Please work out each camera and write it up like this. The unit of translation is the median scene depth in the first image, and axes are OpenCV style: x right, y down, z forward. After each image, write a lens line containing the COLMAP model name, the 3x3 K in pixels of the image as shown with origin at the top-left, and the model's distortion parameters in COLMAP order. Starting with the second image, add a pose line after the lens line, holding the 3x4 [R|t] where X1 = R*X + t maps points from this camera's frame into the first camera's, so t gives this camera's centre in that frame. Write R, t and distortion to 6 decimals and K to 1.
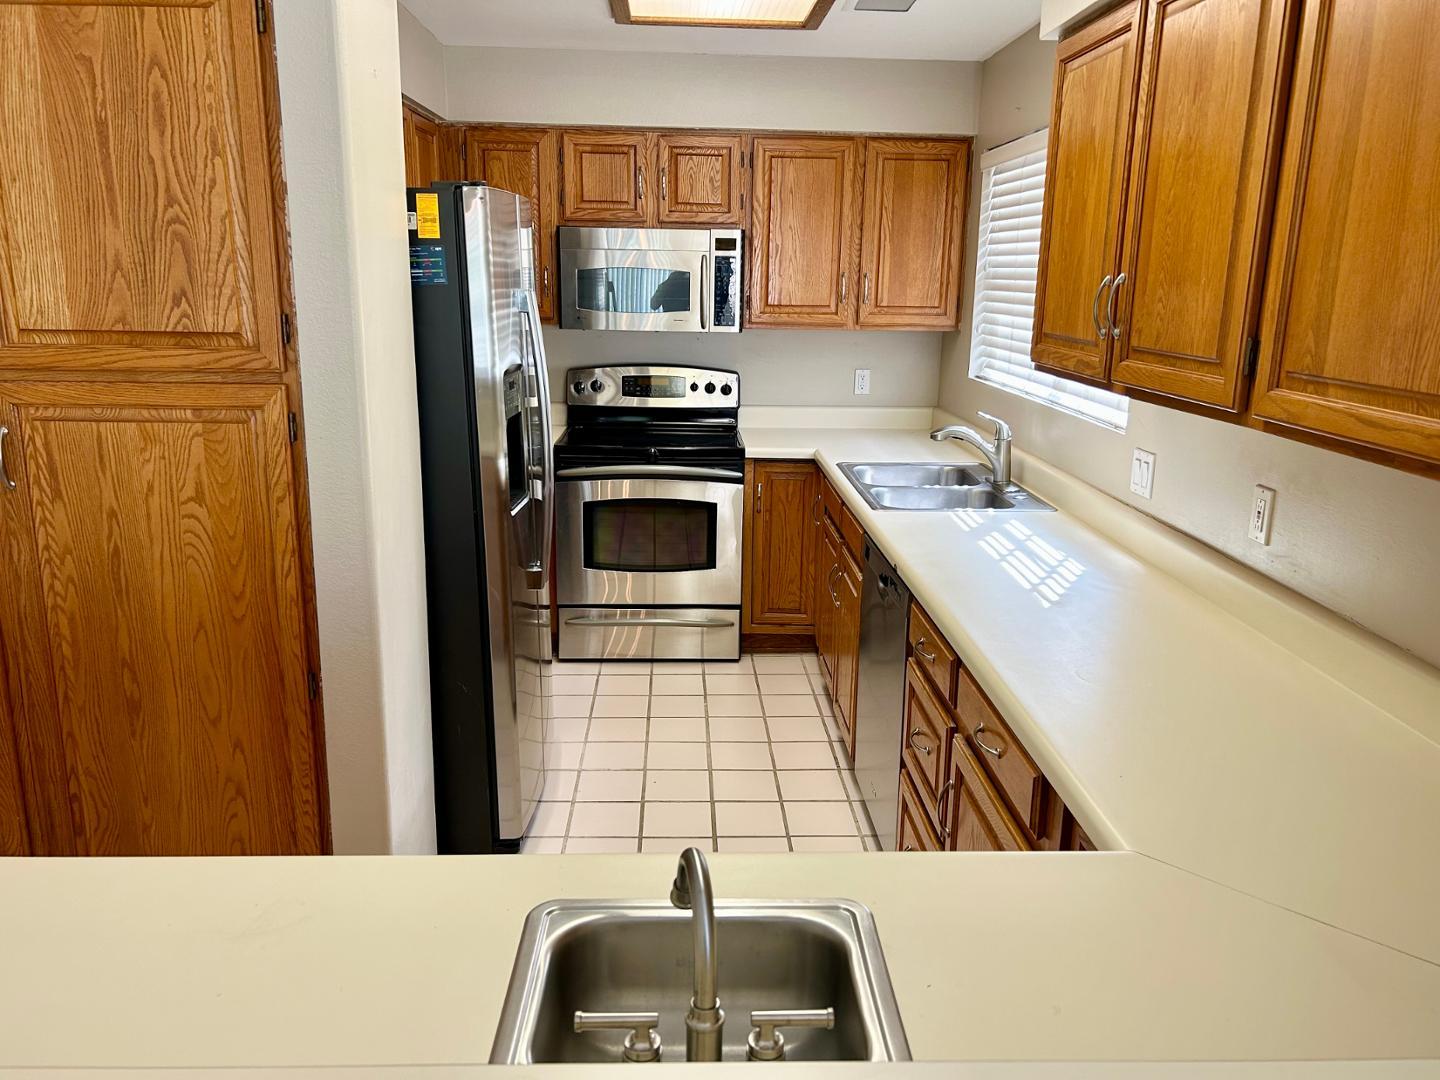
lens RADIAL K [[1076.6, 0, 735.3], [0, 1076.6, 537.6], [0, 0, 1]] dist [0.022824, -0.038056]
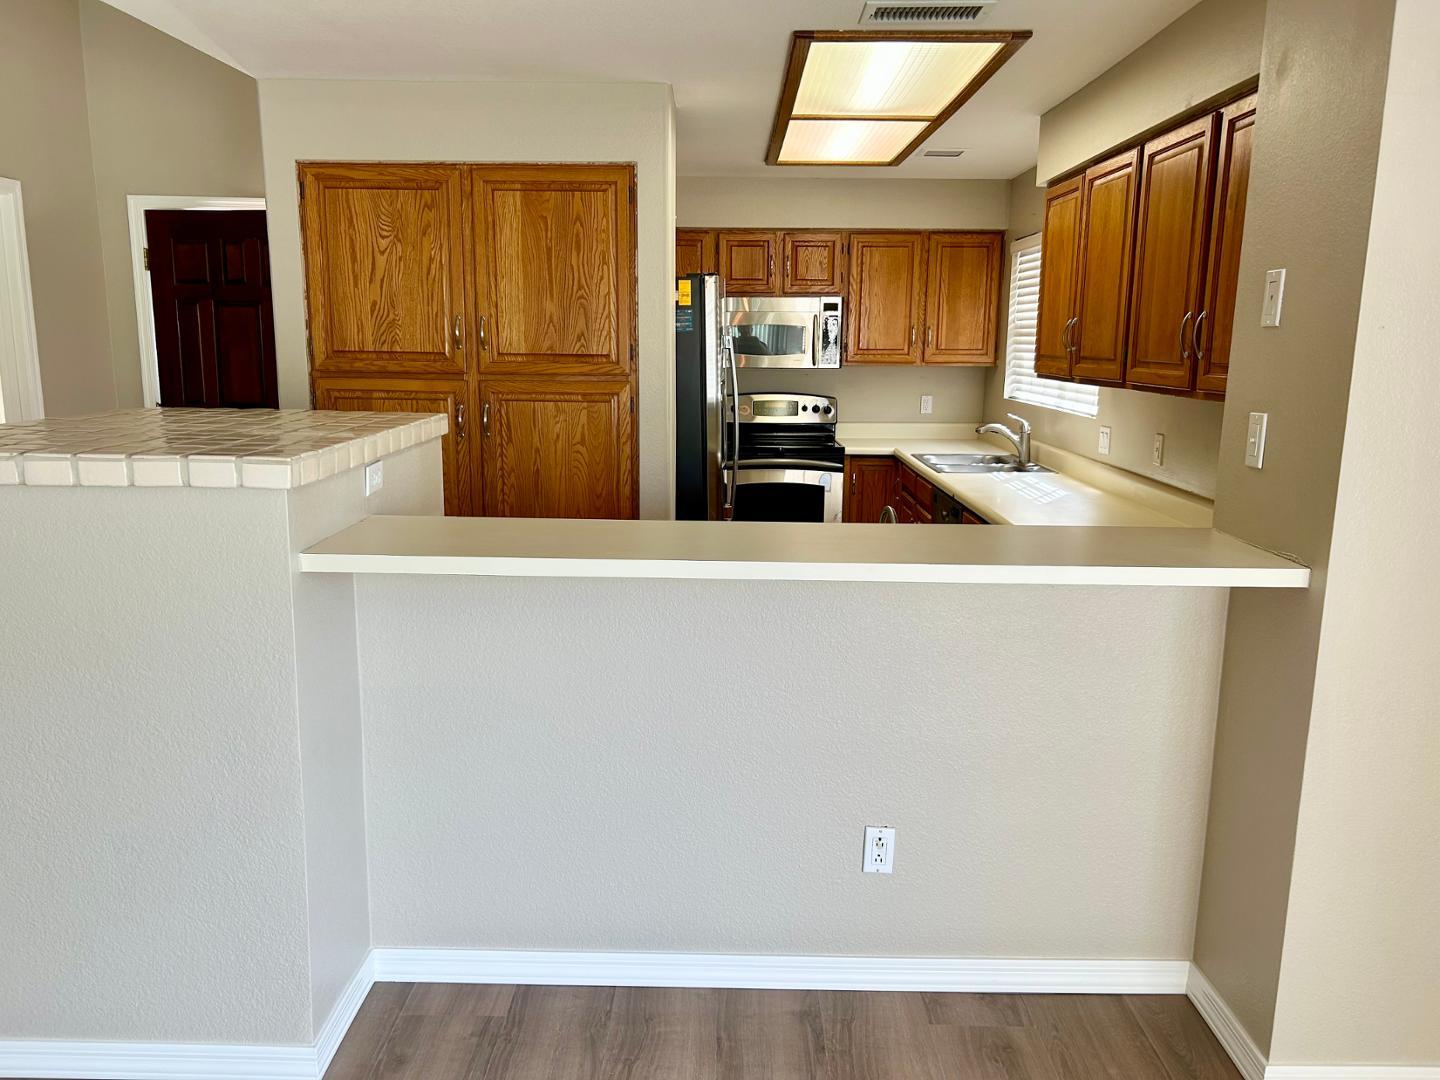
lens RADIAL K [[1076.6, 0, 720.9], [0, 1076.6, 546.3], [0, 0, 1]] dist [0.022824, -0.038056]
pose [[0.998290, 0.000762, -0.058448, -0.117801], [-0.003657, 0.998770, -0.049440, 0.195022], [0.058339, 0.049569, 0.997065, -0.703145]]
